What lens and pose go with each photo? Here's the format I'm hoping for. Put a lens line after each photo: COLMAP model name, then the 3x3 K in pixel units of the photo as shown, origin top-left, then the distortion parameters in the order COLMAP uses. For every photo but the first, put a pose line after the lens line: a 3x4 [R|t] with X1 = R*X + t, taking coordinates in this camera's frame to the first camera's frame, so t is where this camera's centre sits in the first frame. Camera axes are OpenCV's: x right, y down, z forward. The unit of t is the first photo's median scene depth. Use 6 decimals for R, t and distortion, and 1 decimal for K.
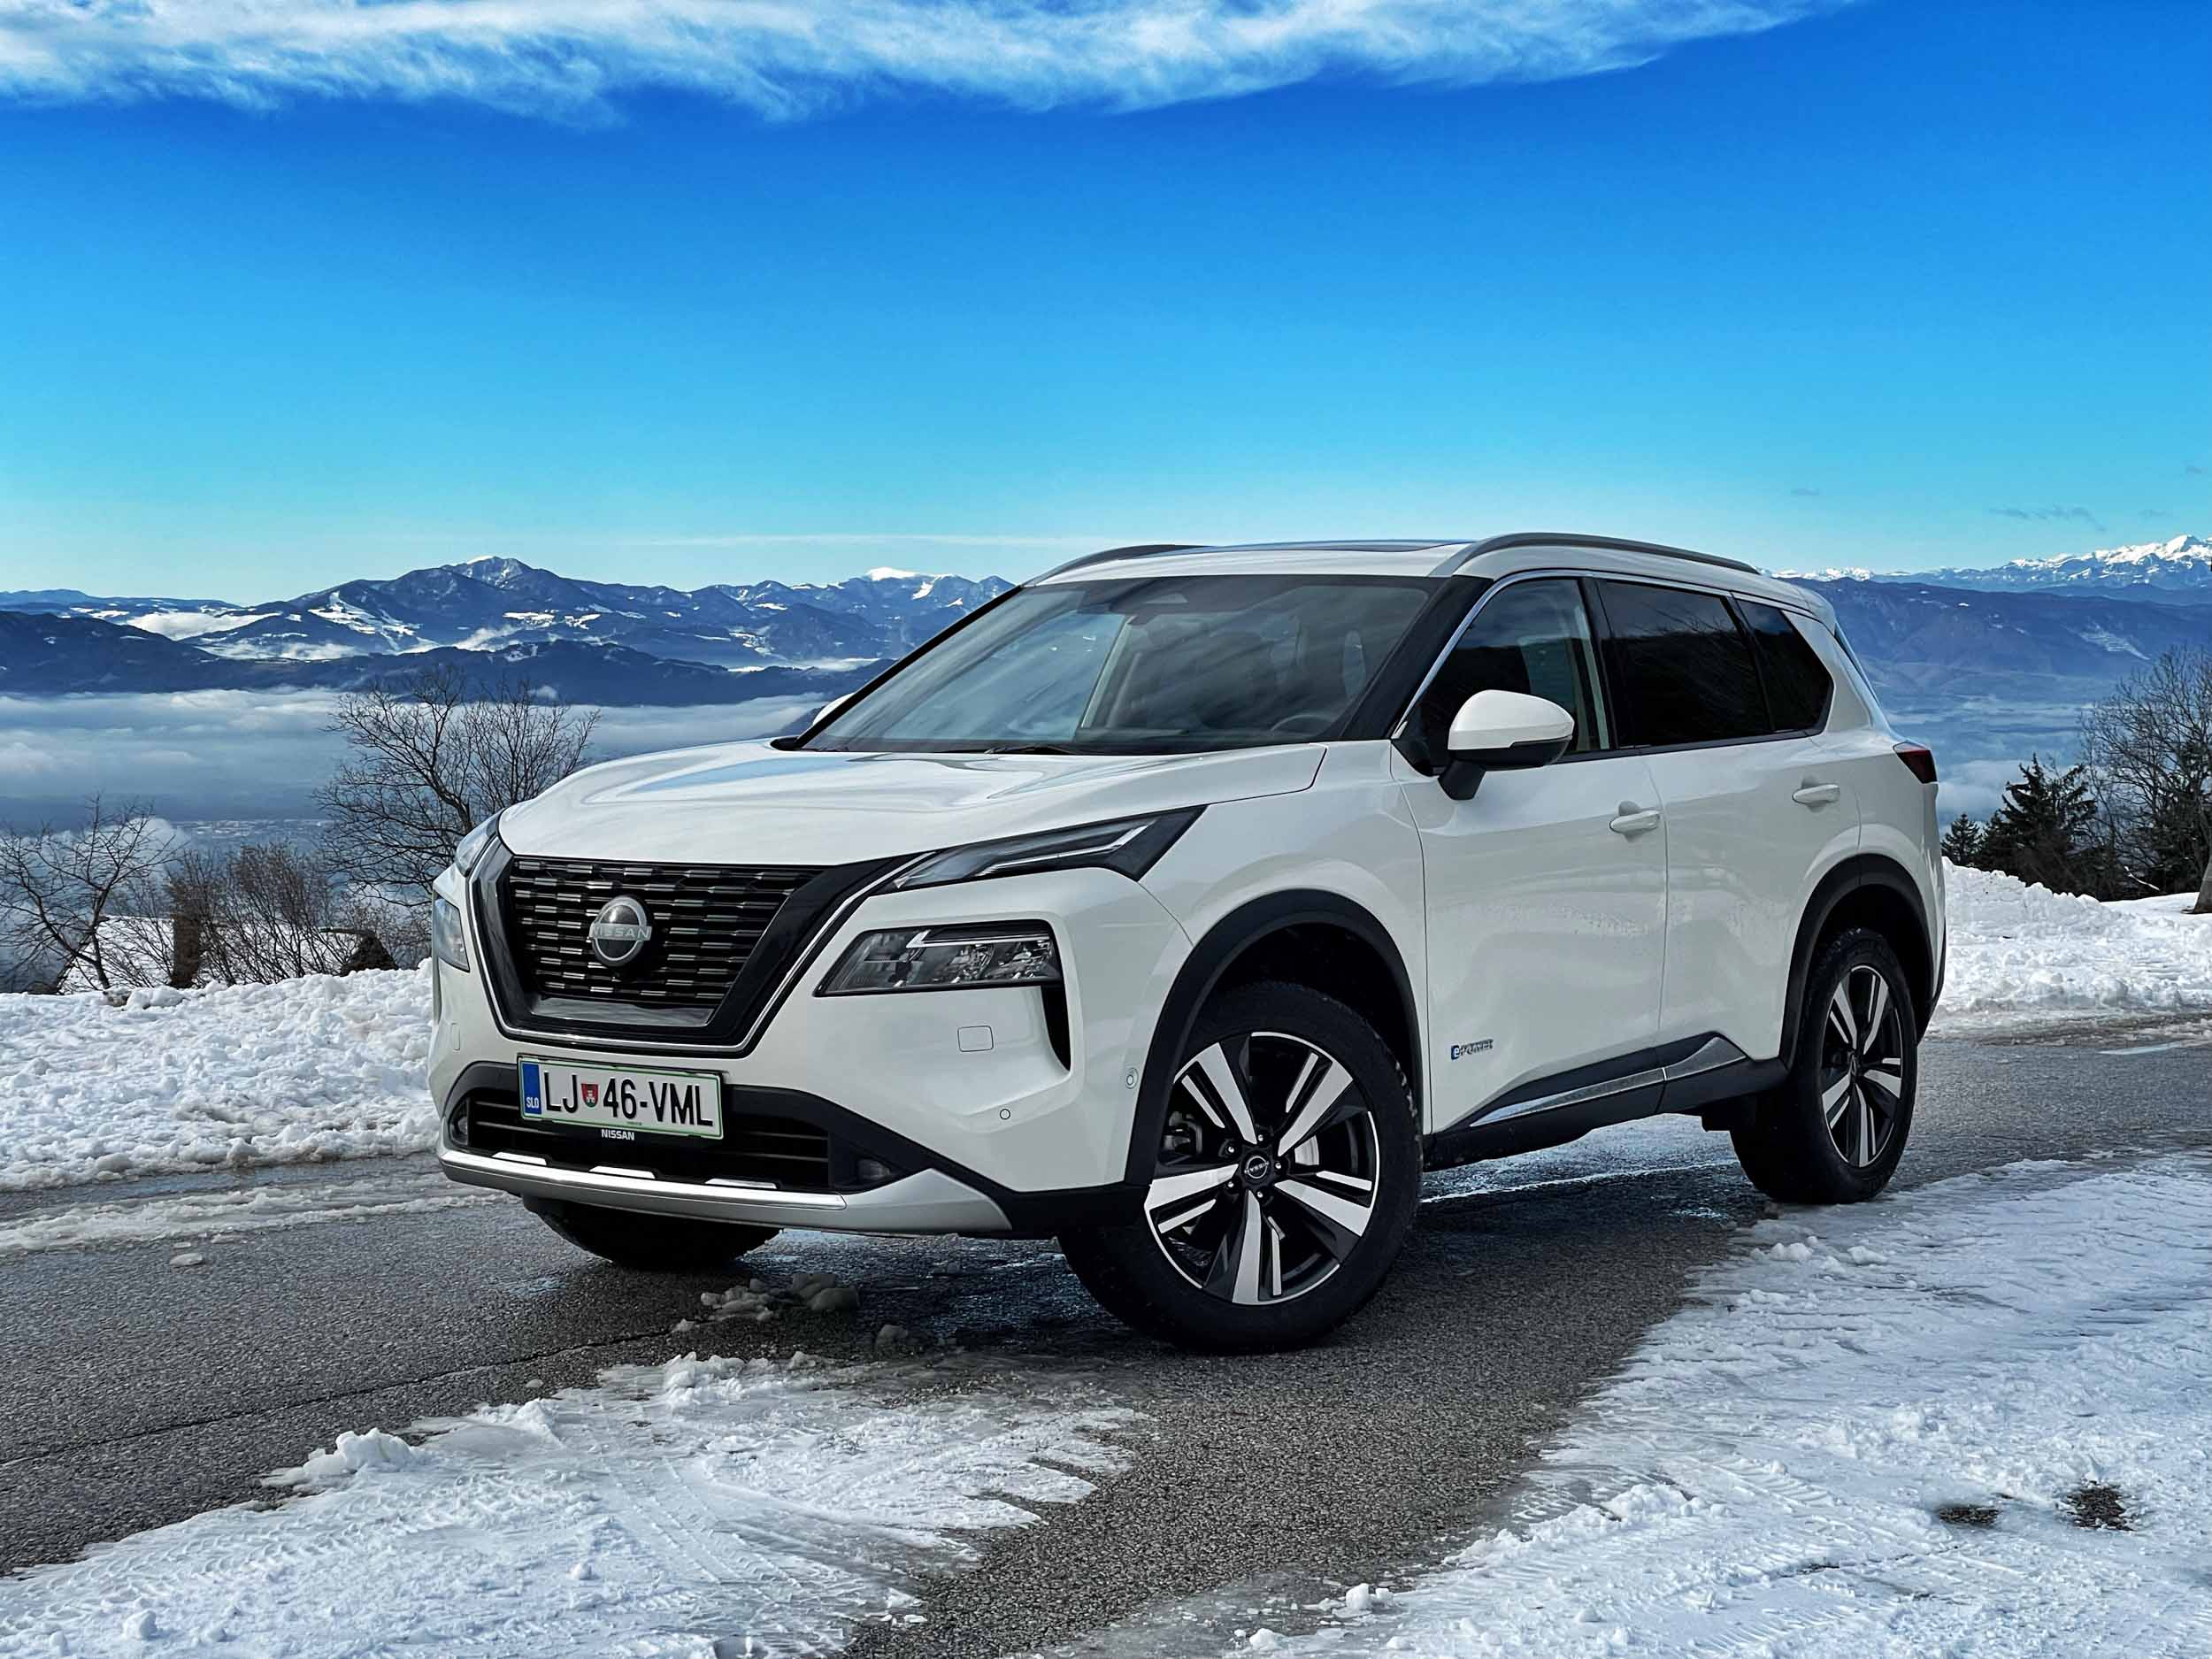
lens RADIAL K [[3192.5, 0, 1115.9], [0, 3192.5, 823.0], [0, 0, 1]] dist [0.217400, -0.088595]
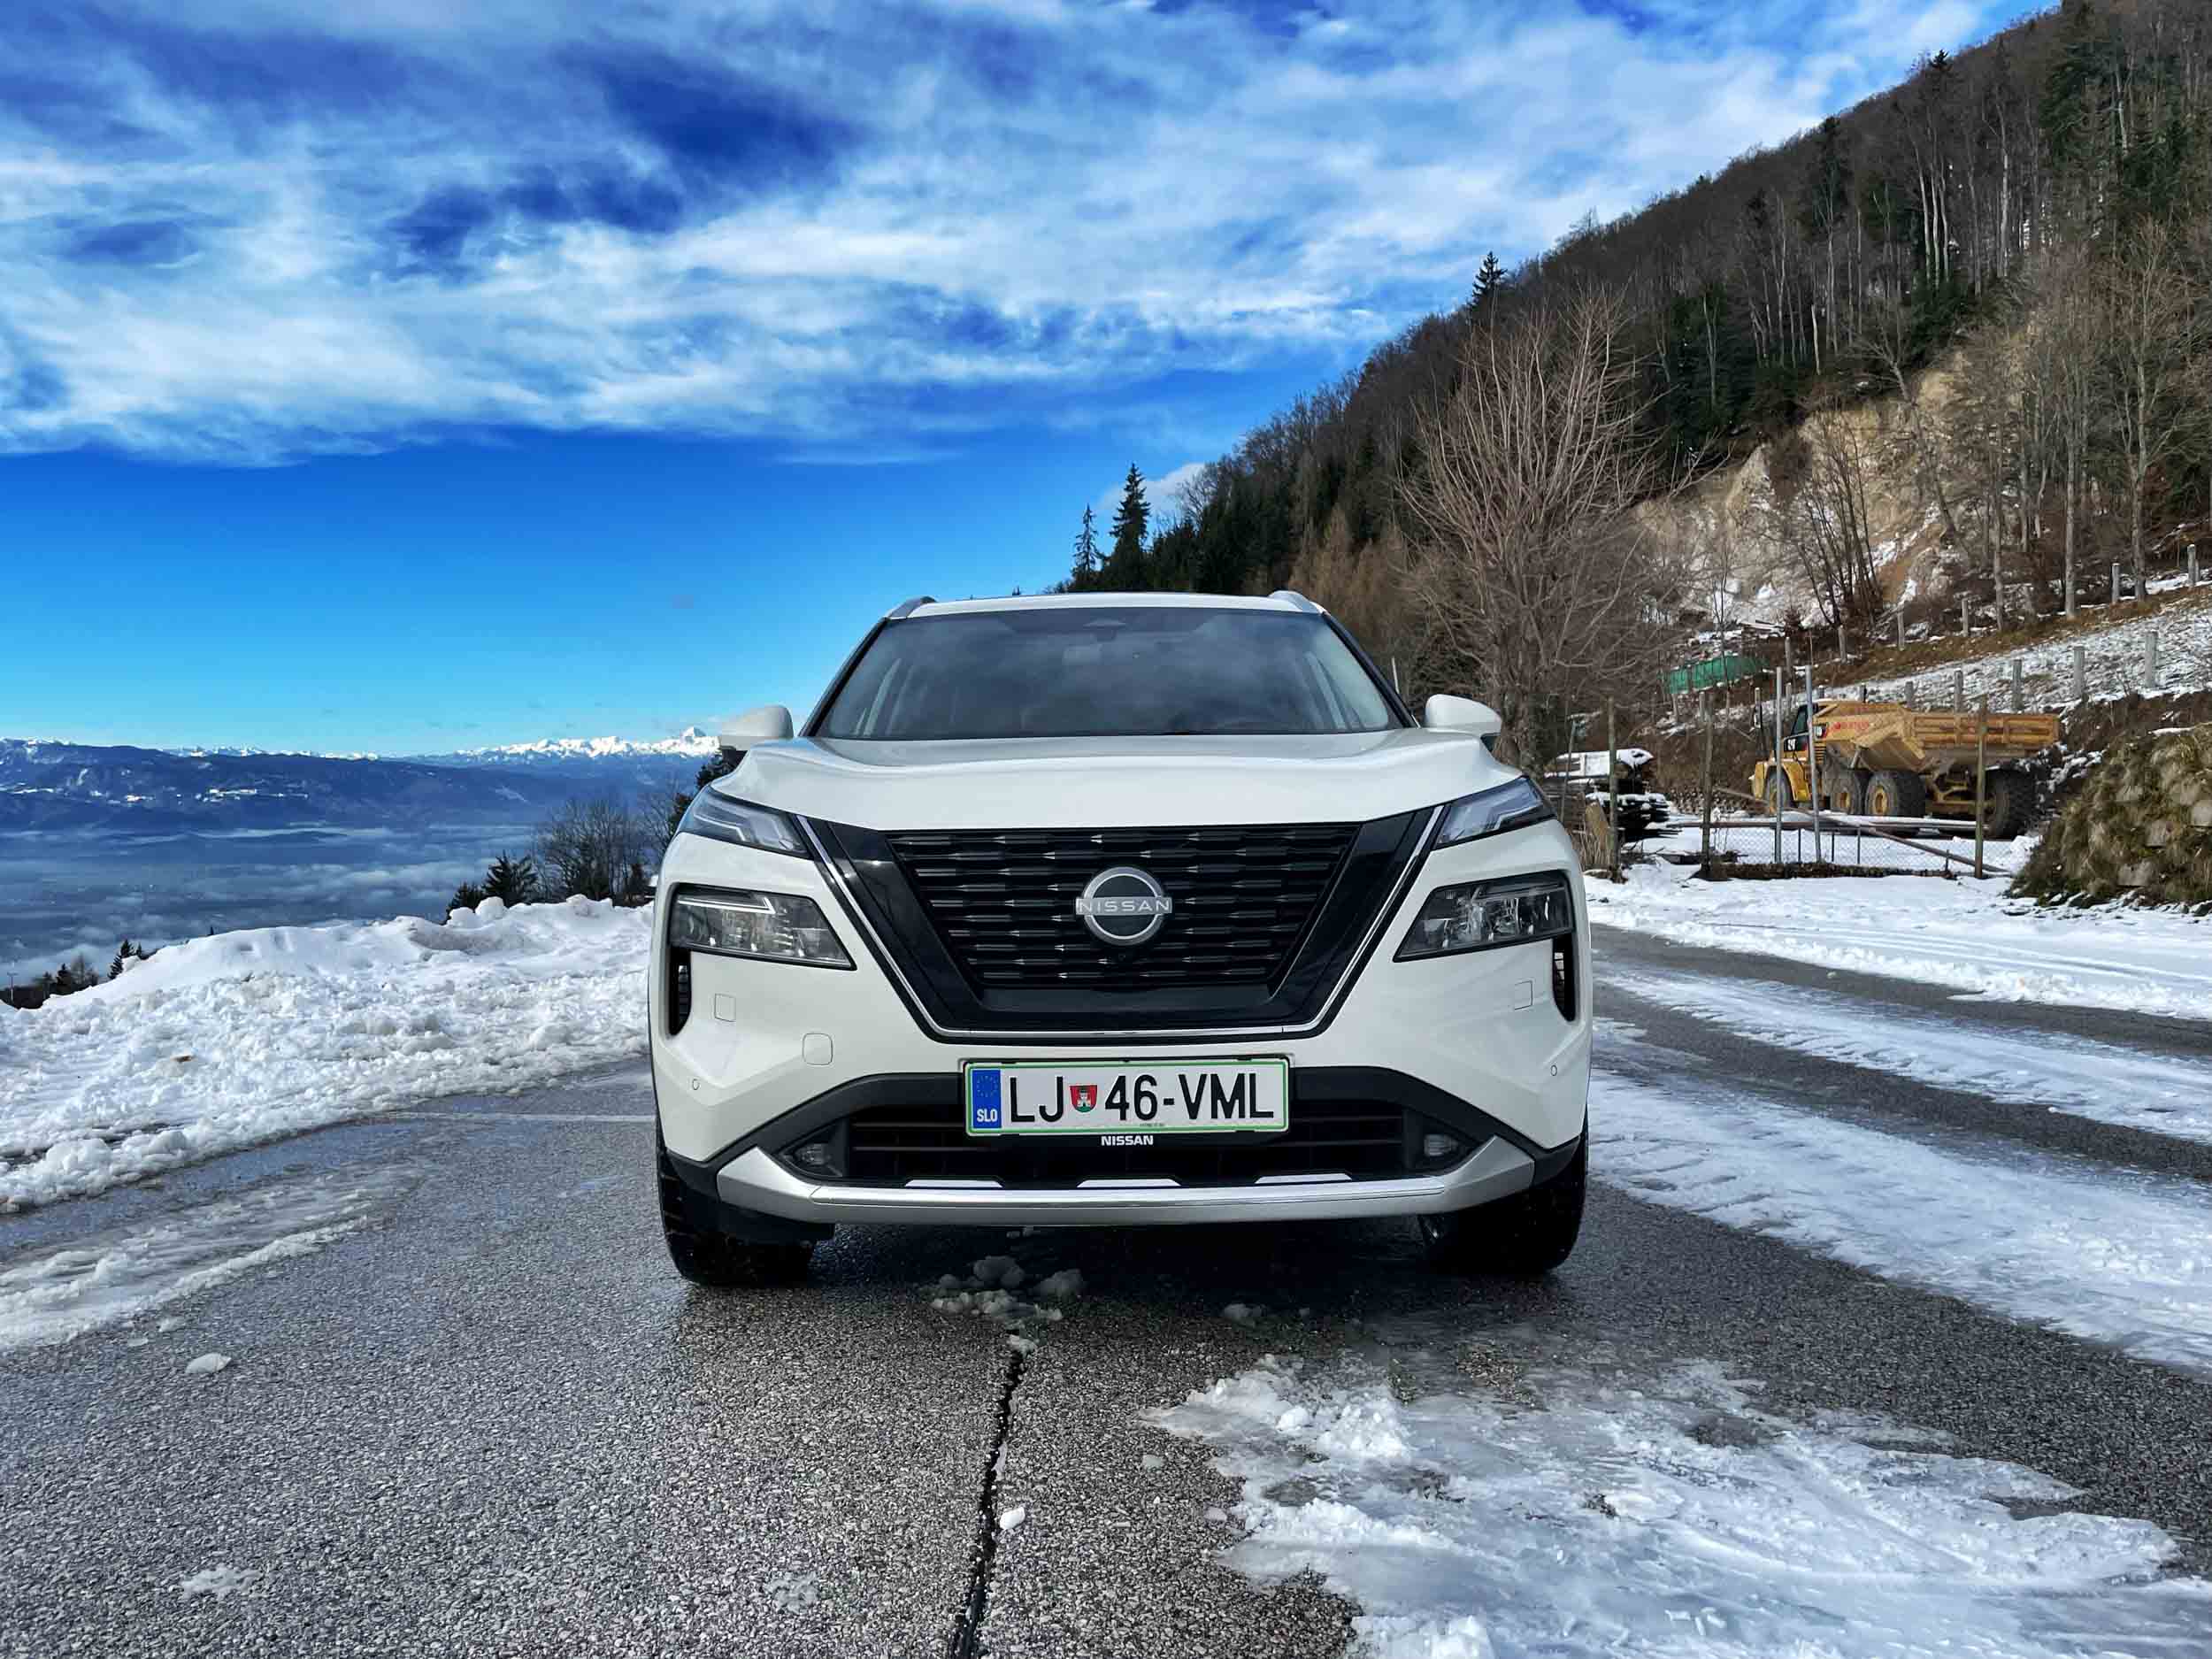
lens RADIAL K [[1657.9, 0, 1184.0], [0, 1657.9, 803.1], [0, 0, 1]] dist [0.093856, -0.122532]
pose [[0.807197, -0.006778, 0.590244, -0.400794], [0.035391, 0.998691, -0.036930, 0.022795], [-0.589221, 0.050699, 0.806380, 0.614262]]
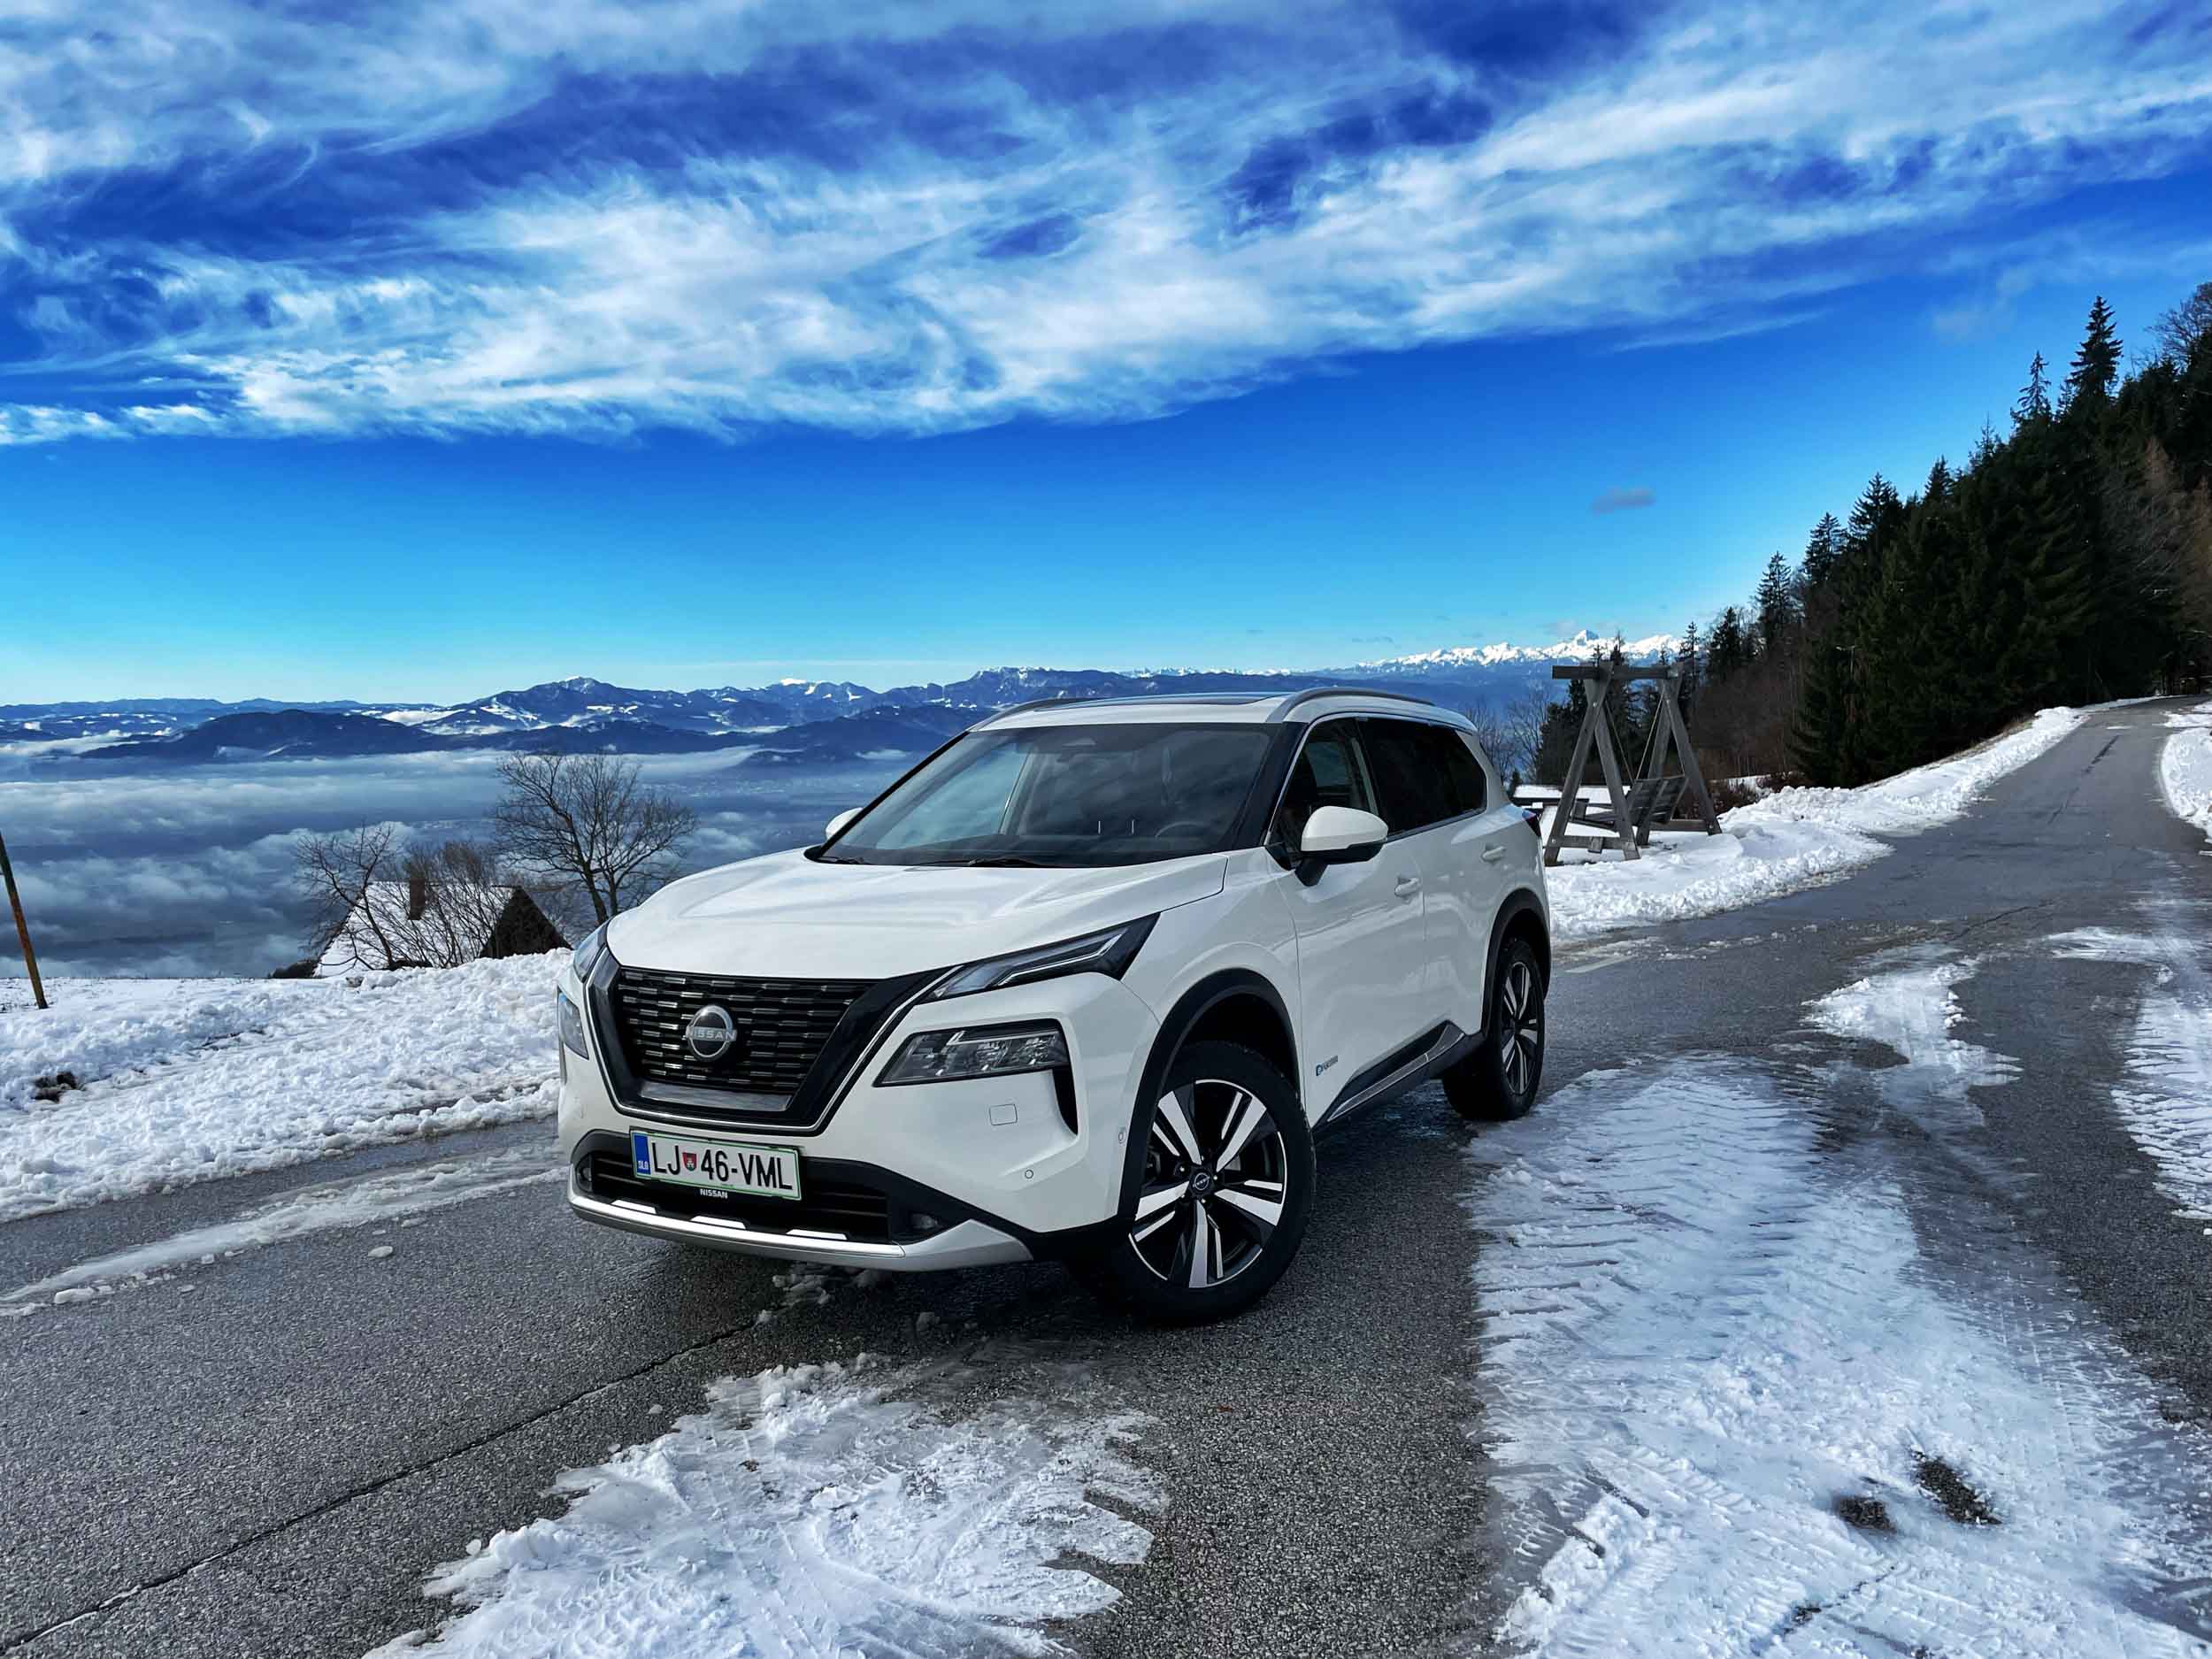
lens RADIAL K [[1669.0, 0, 1106.0], [0, 1669.0, 829.5], [0, 0, 1]] dist [0.090041, -0.094245]
pose [[0.993607, -0.030497, 0.108694, -0.067884], [0.029185, 0.999481, 0.013648, -0.050256], [-0.109054, -0.010389, 0.993982, 0.319734]]
